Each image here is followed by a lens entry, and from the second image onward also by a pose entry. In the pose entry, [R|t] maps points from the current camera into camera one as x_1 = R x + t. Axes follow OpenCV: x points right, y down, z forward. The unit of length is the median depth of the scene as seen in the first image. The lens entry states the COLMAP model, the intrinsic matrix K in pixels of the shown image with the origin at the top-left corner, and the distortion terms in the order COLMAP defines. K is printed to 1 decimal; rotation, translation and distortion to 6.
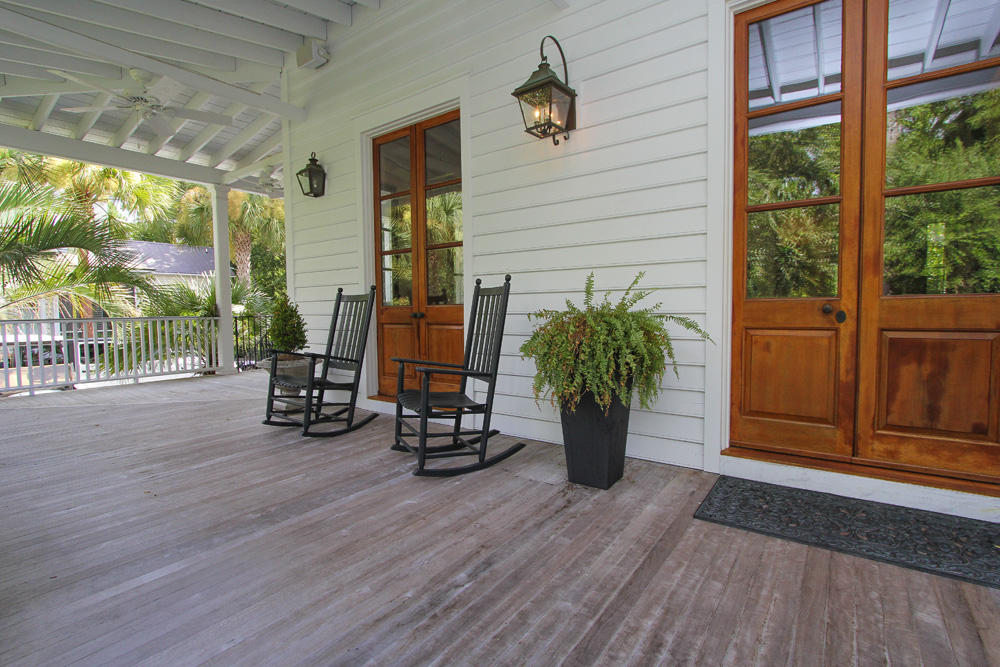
lens RADIAL K [[464.1, 0, 534.0], [0, 464.1, 335.1], [0, 0, 1]] dist [0.000239, 0.000160]
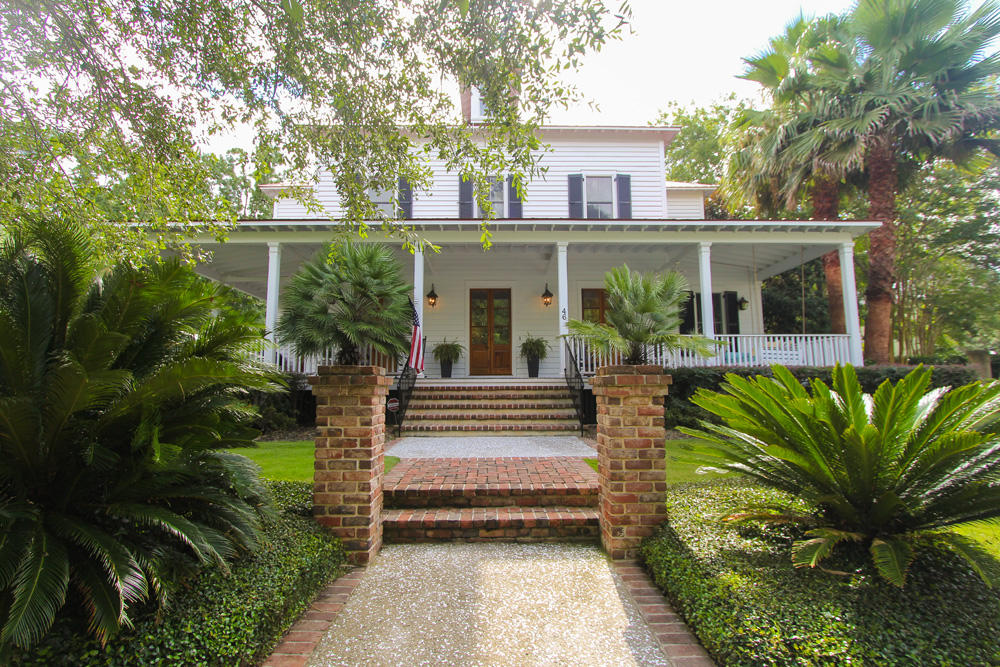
lens RADIAL K [[470.7, 0, 501.1], [0, 470.7, 338.7], [0, 0, 1]] dist [-0.016407, 0.000540]
pose [[0.820932, 0.048745, 0.568942, -2.276373], [0.024721, 0.992382, -0.120694, 0.508671], [-0.570491, 0.113146, 0.813473, -3.461897]]
